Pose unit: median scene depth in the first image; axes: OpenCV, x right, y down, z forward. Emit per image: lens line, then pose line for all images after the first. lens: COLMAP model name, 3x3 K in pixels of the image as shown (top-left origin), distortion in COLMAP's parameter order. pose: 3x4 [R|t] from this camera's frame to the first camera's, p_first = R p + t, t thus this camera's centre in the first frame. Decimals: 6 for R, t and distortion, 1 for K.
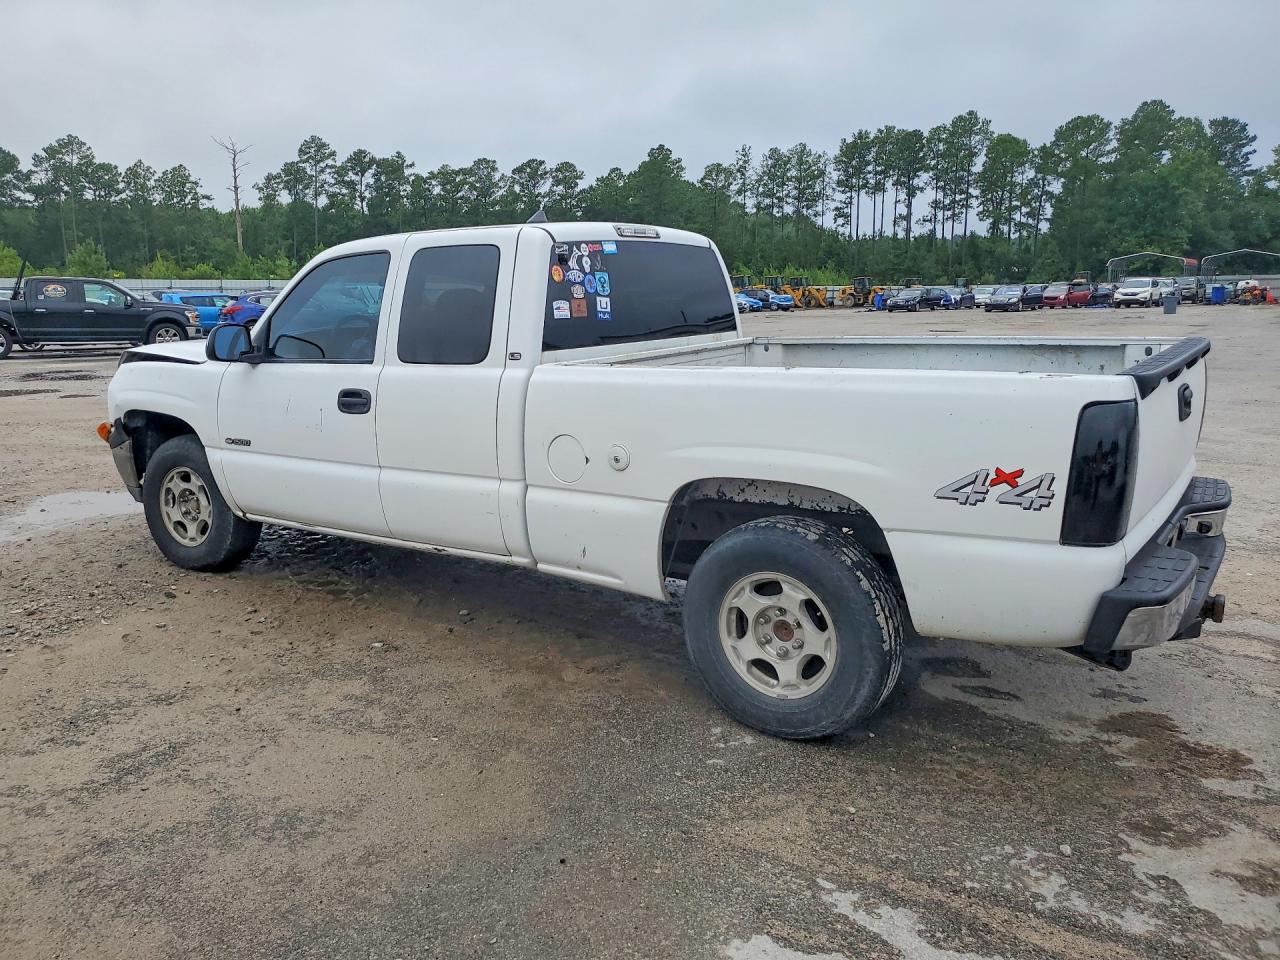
lens RADIAL K [[1046.3, 0, 640.0], [0, 1046.3, 480.0], [0, 0, 1]] dist [0.002657, 0.011364]
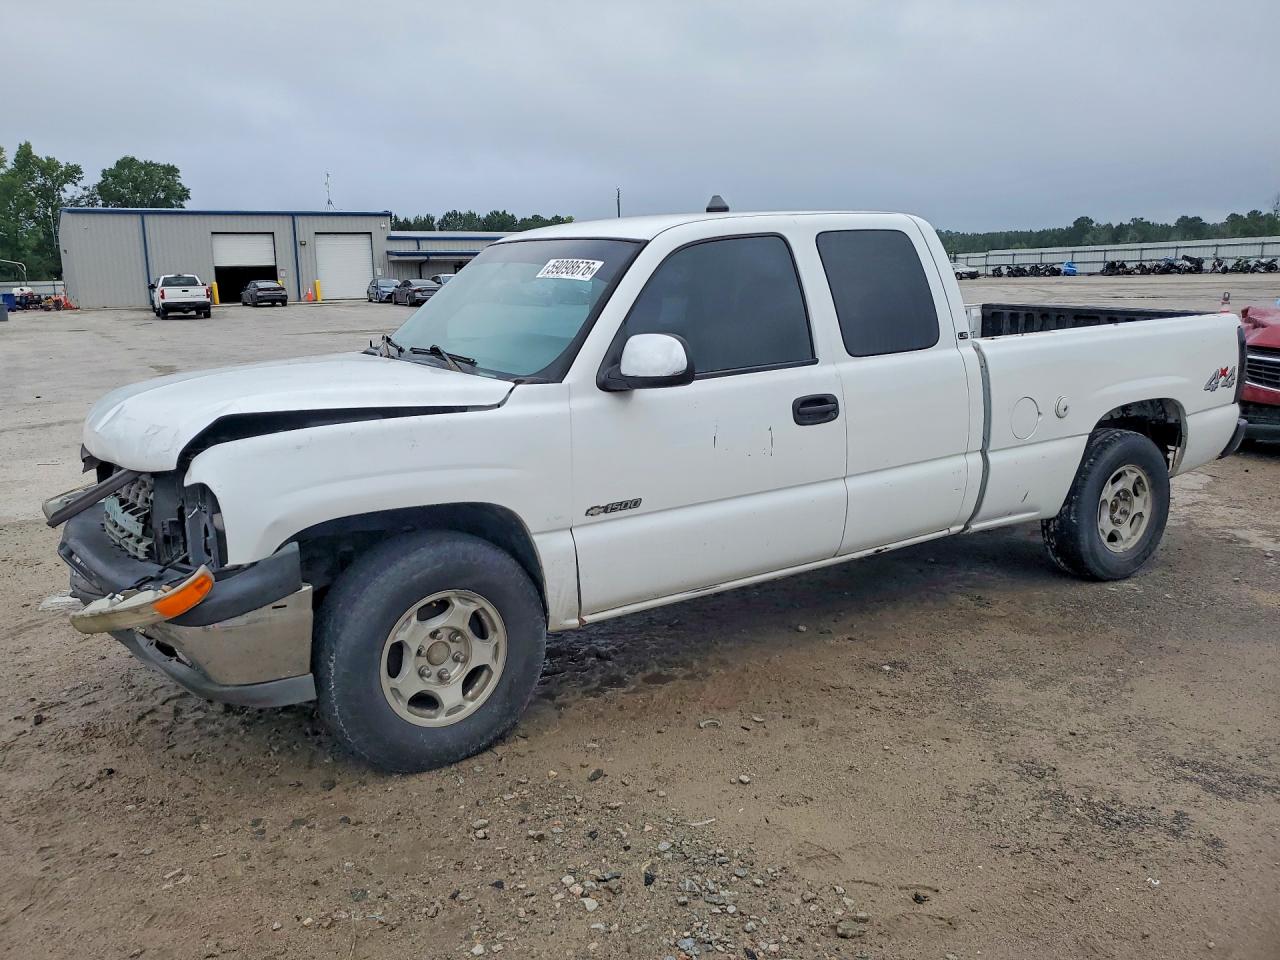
lens RADIAL K [[1035.9, 0, 640.0], [0, 1035.9, 480.0], [0, 0, 1]] dist [0.032127, -0.000623]
pose [[0.364415, -0.180385, 0.913599, -1.283088], [0.188545, 0.975033, 0.117308, -0.168453], [-0.911950, 0.129506, 0.389327, 0.948282]]
